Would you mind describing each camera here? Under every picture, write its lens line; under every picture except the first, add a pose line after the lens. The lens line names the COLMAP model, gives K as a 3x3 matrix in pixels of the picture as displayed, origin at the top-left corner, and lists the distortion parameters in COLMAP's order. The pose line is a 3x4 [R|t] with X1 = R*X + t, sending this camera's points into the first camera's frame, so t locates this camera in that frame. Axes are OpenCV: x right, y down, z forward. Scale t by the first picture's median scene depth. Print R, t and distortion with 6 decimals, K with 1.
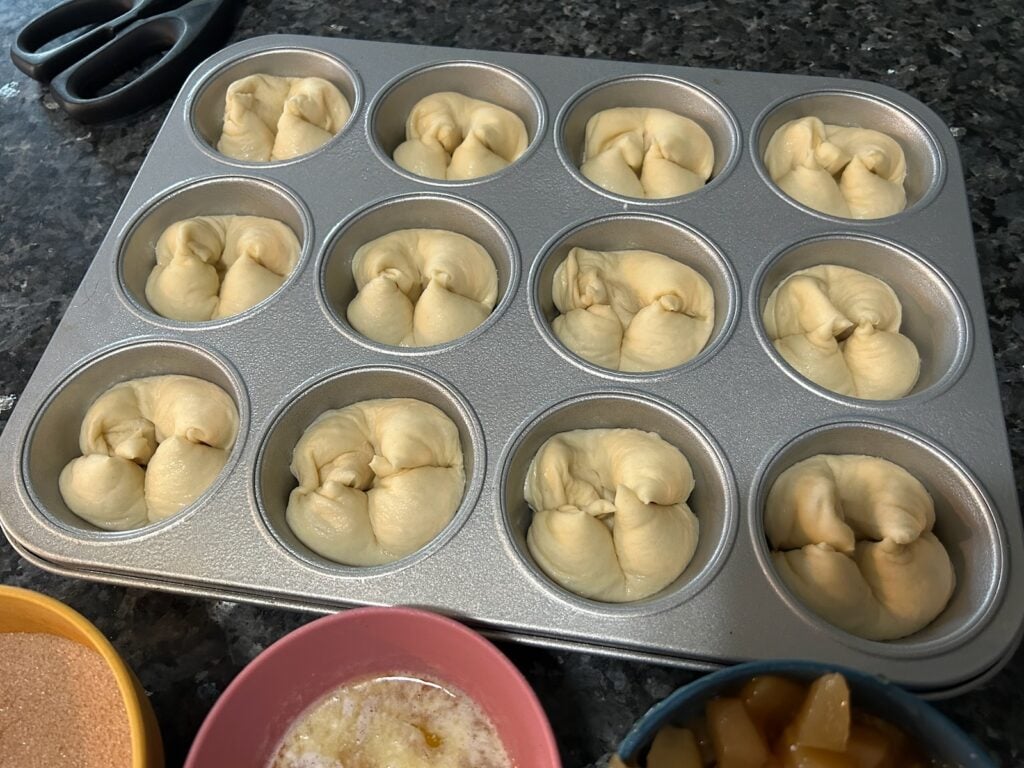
lens RADIAL K [[792.1, 0, 512.0], [0, 792.1, 384.0], [0, 0, 1]] dist [0.041225, -0.078895]
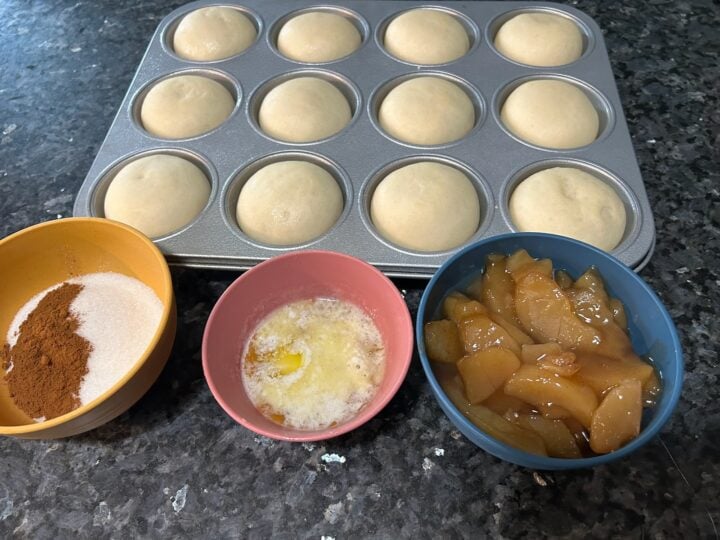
lens RADIAL K [[557.0, 0, 360.0], [0, 557.0, 270.0], [0, 0, 1]] dist [0.041225, -0.078895]
pose [[0.997196, -0.066823, 0.033696, -0.057976], [0.069259, 0.994605, -0.077227, 0.301431], [-0.028354, 0.079344, 0.996444, -0.198022]]
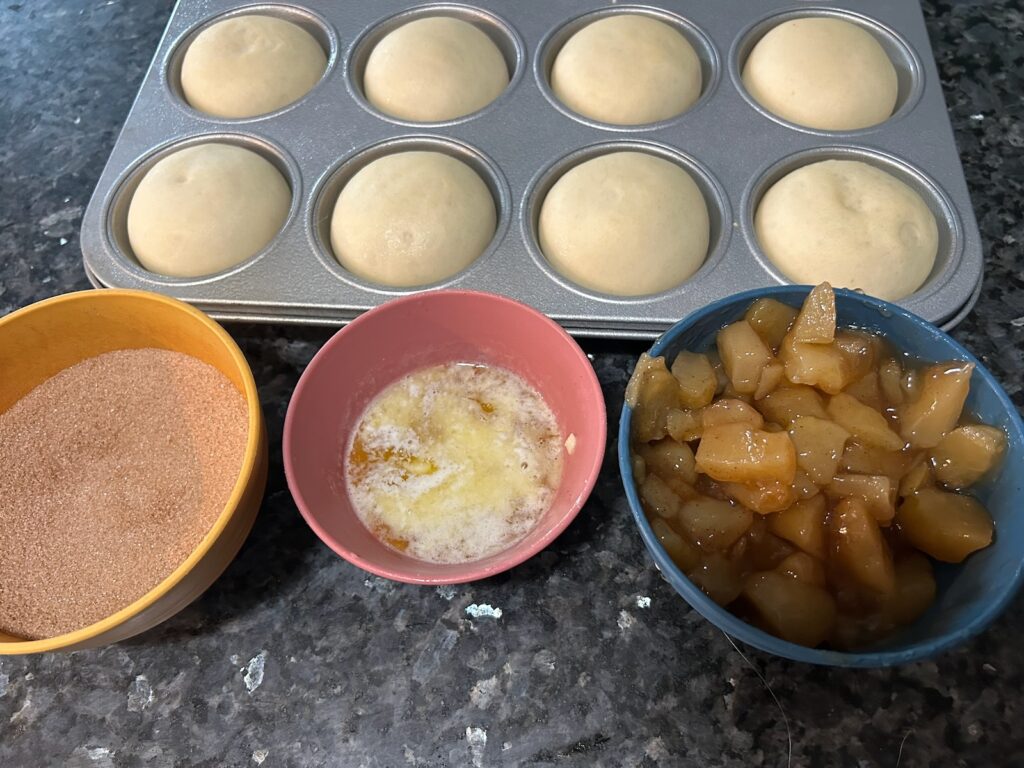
lens RADIAL K [[792.1, 0, 512.0], [0, 792.1, 384.0], [0, 0, 1]] dist [0.041225, -0.078895]
pose [[0.997249, -0.072757, 0.014139, -0.054882], [0.072479, 0.997183, 0.019313, 0.275806], [-0.015504, -0.018235, 0.999714, -0.128612]]
